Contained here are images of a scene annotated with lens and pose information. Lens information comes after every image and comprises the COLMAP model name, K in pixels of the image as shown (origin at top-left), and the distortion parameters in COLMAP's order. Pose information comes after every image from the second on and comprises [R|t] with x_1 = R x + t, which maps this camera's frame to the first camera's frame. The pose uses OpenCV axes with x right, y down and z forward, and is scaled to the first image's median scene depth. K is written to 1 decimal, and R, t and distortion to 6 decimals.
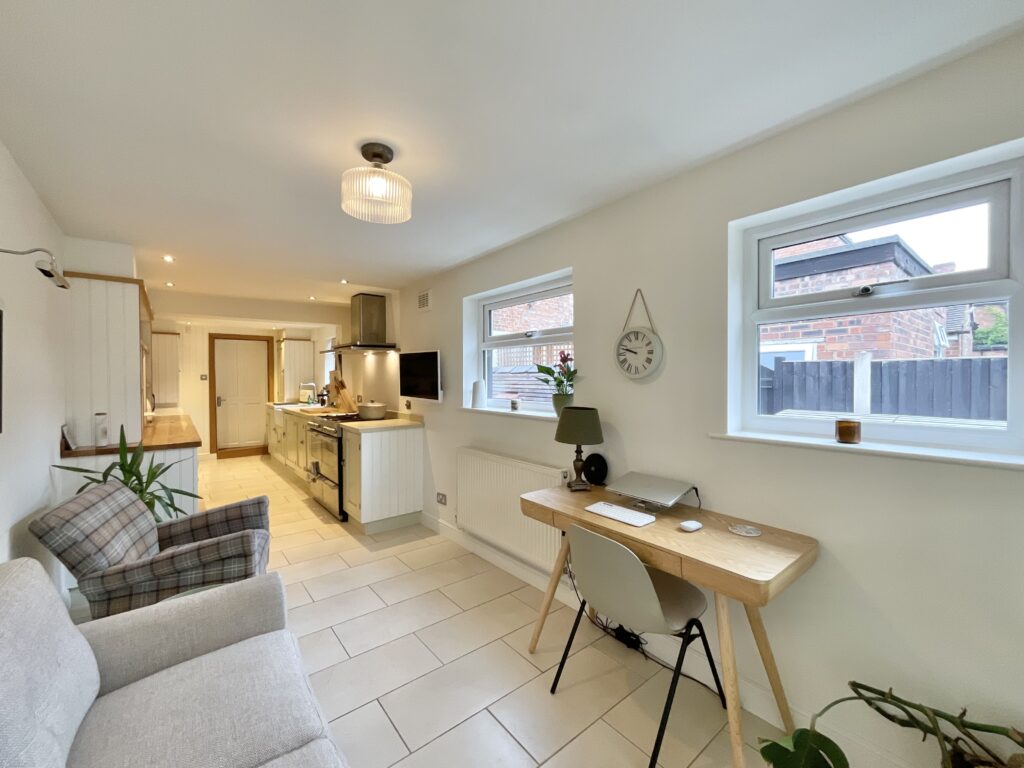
lens RADIAL K [[415.4, 0, 512.1], [0, 415.4, 385.2], [0, 0, 1]] dist [0.001347, 0.000047]
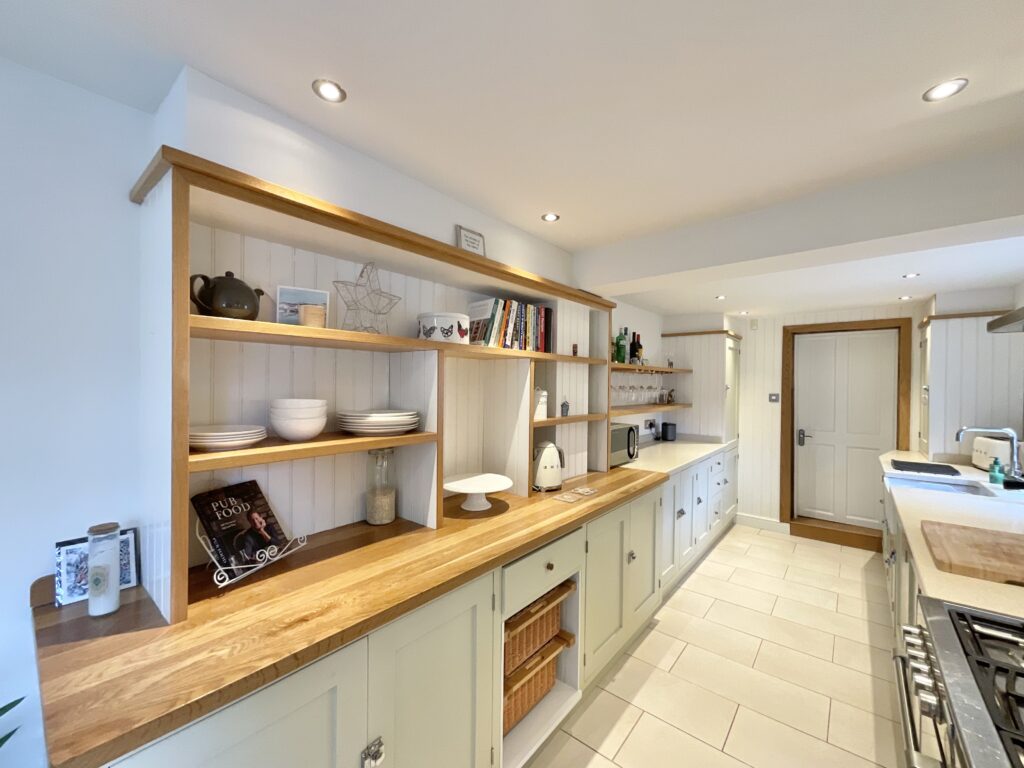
lens RADIAL K [[415.4, 0, 507.2], [0, 415.4, 387.9], [0, 0, 1]] dist [0.001347, 0.000047]
pose [[0.192600, 0.009180, -0.981234, -0.193582], [-0.019075, 0.999802, 0.005610, -0.028590], [0.981092, 0.017637, 0.192737, 0.463281]]
